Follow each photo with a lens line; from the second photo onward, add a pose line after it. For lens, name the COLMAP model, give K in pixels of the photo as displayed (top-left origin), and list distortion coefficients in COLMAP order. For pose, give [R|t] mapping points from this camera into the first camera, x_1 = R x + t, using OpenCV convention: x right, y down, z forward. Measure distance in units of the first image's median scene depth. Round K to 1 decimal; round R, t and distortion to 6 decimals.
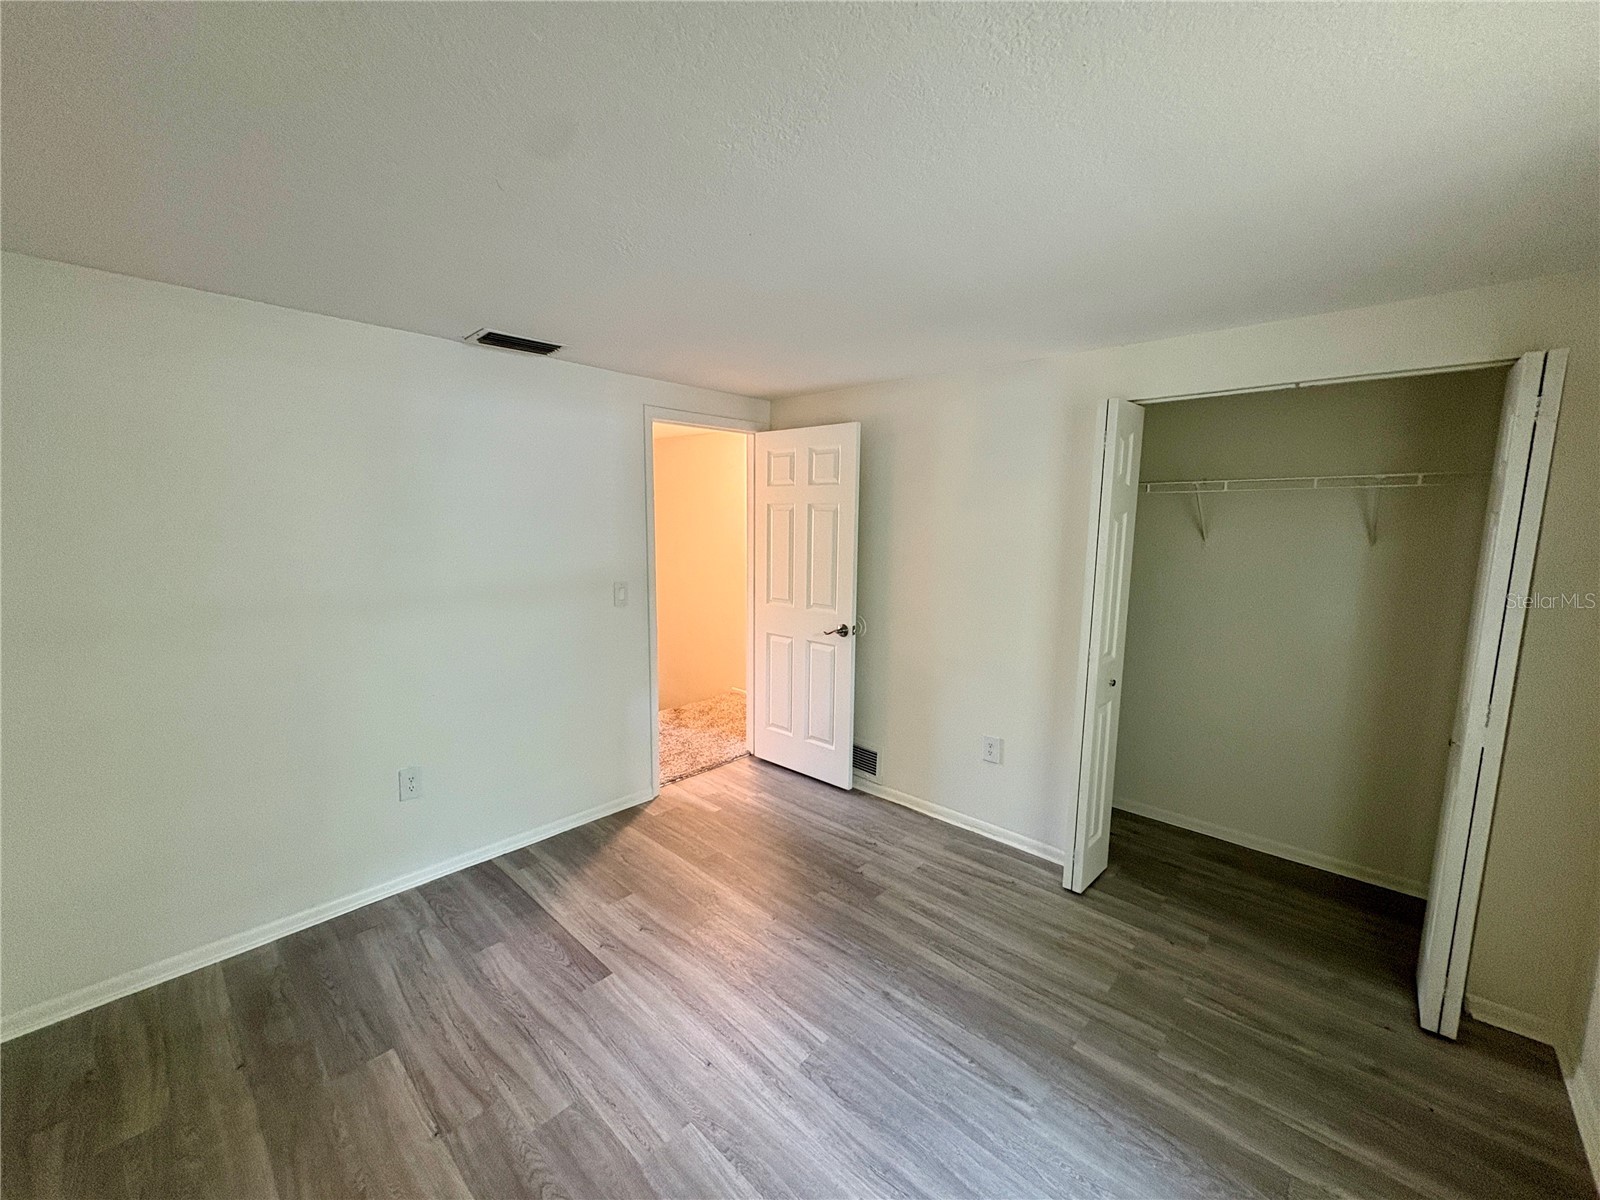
lens RADIAL K [[636.3, 0, 799.0], [0, 636.3, 597.6], [0, 0, 1]] dist [0.001376, -0.000002]
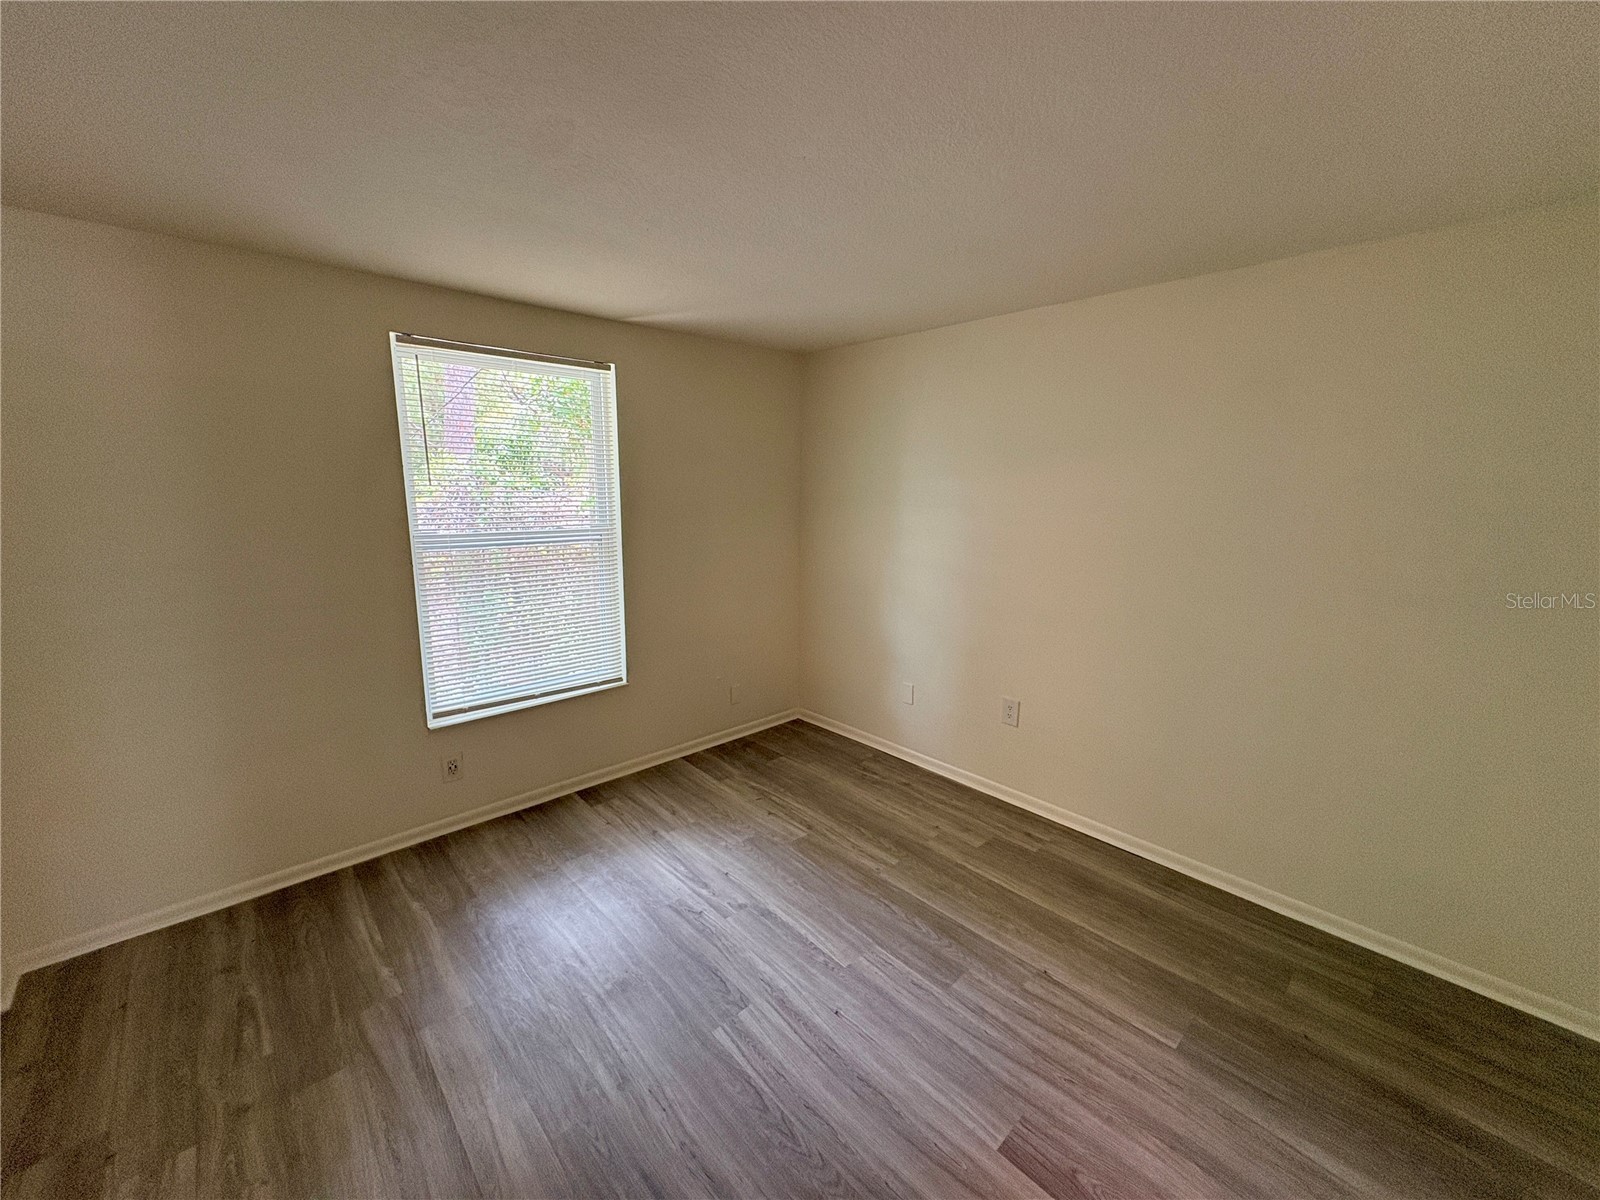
lens RADIAL K [[636.3, 0, 799.0], [0, 636.3, 597.6], [0, 0, 1]] dist [0.001376, -0.000002]
pose [[-0.996772, -0.030771, 0.074153, -0.135186], [-0.006685, 0.952237, 0.305288, -0.210558], [-0.080005, 0.303806, -0.949369, 1.761612]]
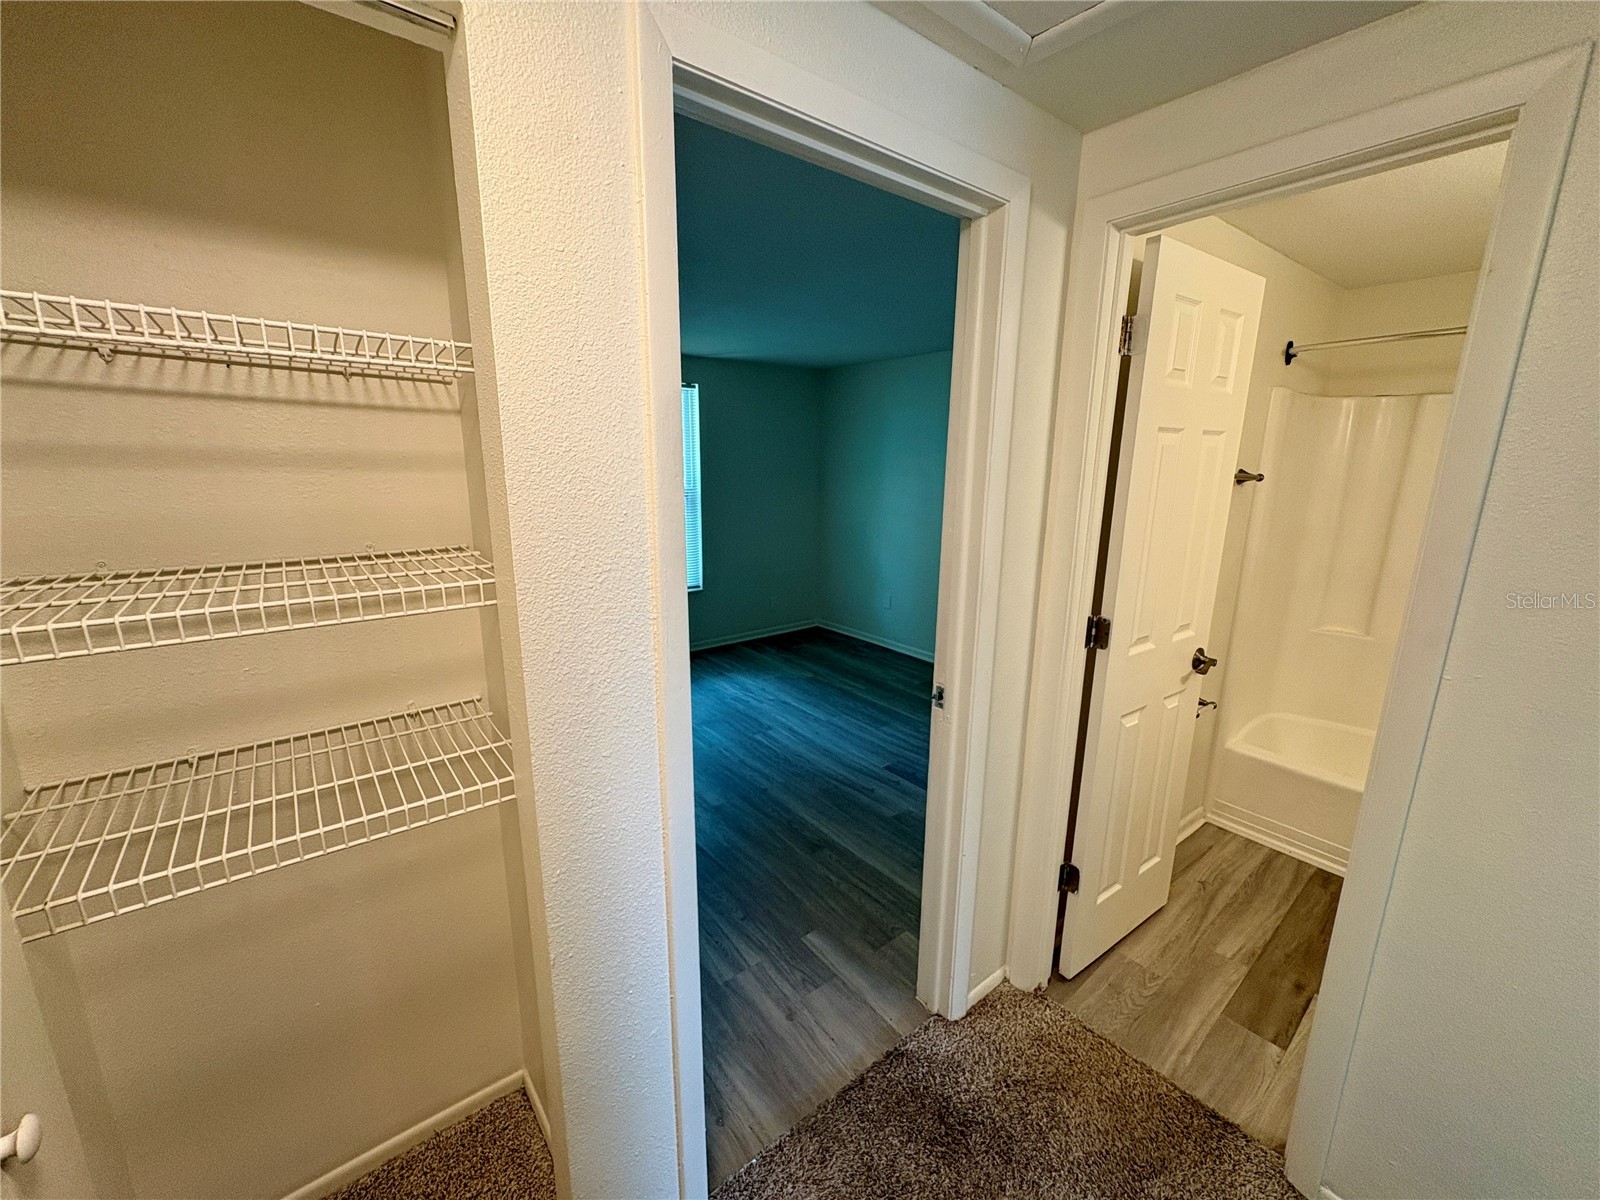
lens RADIAL K [[636.3, 0, 799.0], [0, 636.3, 597.6], [0, 0, 1]] dist [0.001376, -0.000002]
pose [[-0.987615, -0.048382, 0.149253, -0.358875], [0.005491, 0.940028, 0.341052, -0.342045], [-0.156803, 0.337648, -0.928120, 2.696809]]
